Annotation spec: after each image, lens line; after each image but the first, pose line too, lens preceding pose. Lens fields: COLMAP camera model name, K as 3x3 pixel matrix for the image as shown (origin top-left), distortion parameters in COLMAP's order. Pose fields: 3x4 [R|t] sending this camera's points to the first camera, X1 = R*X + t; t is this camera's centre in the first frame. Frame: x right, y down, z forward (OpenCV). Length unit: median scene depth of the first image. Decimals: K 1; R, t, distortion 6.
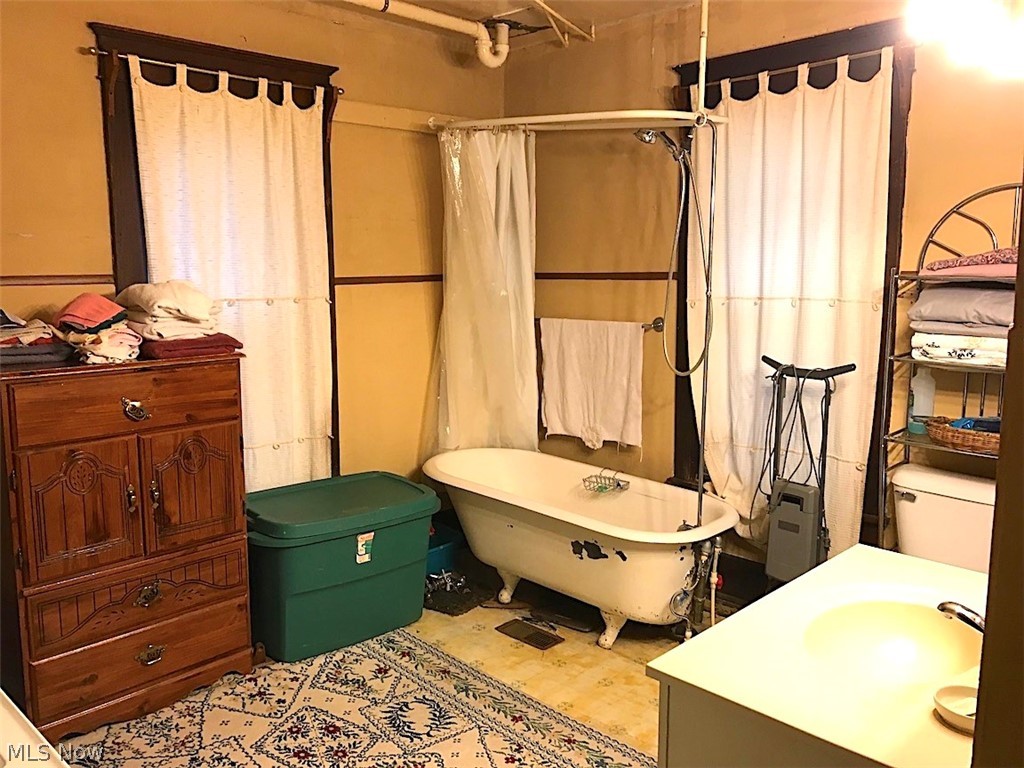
lens RADIAL K [[830.1, 0, 507.6], [0, 830.1, 382.0], [0, 0, 1]] dist [0.036724, -0.040401]
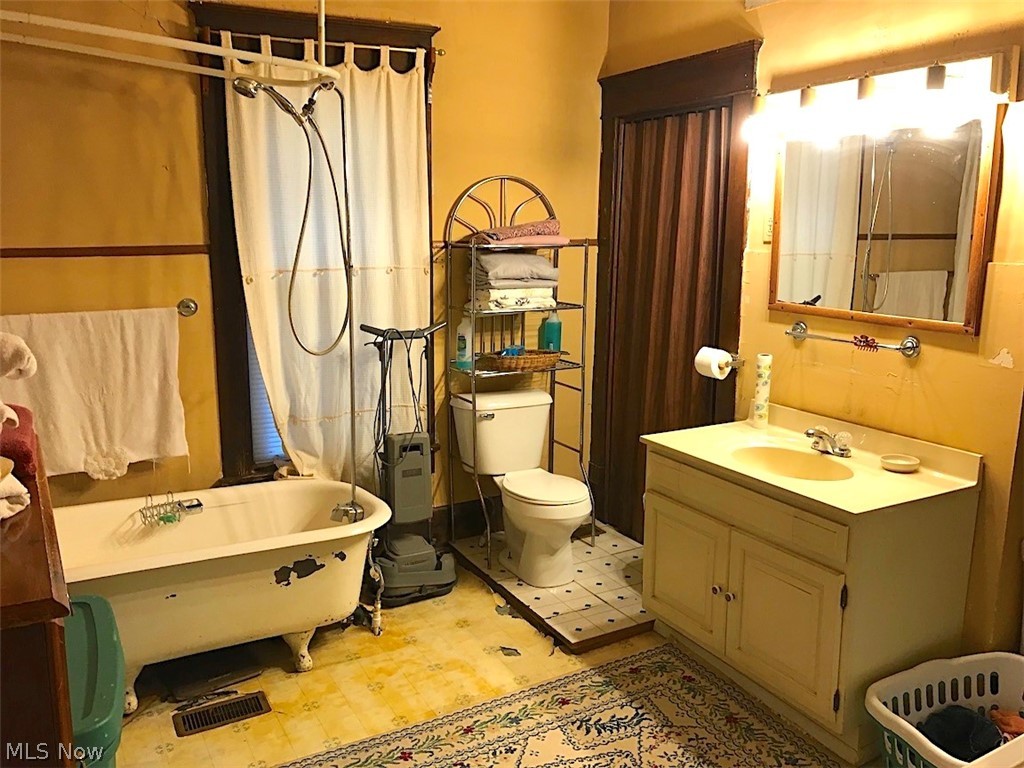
lens RADIAL K [[830.1, 0, 507.2], [0, 830.1, 381.9], [0, 0, 1]] dist [0.036724, -0.040401]
pose [[0.282256, -0.183104, 0.941703, -0.637065], [0.134289, 0.979493, 0.150202, -0.093722], [-0.949894, 0.084065, 0.301056, 0.524258]]
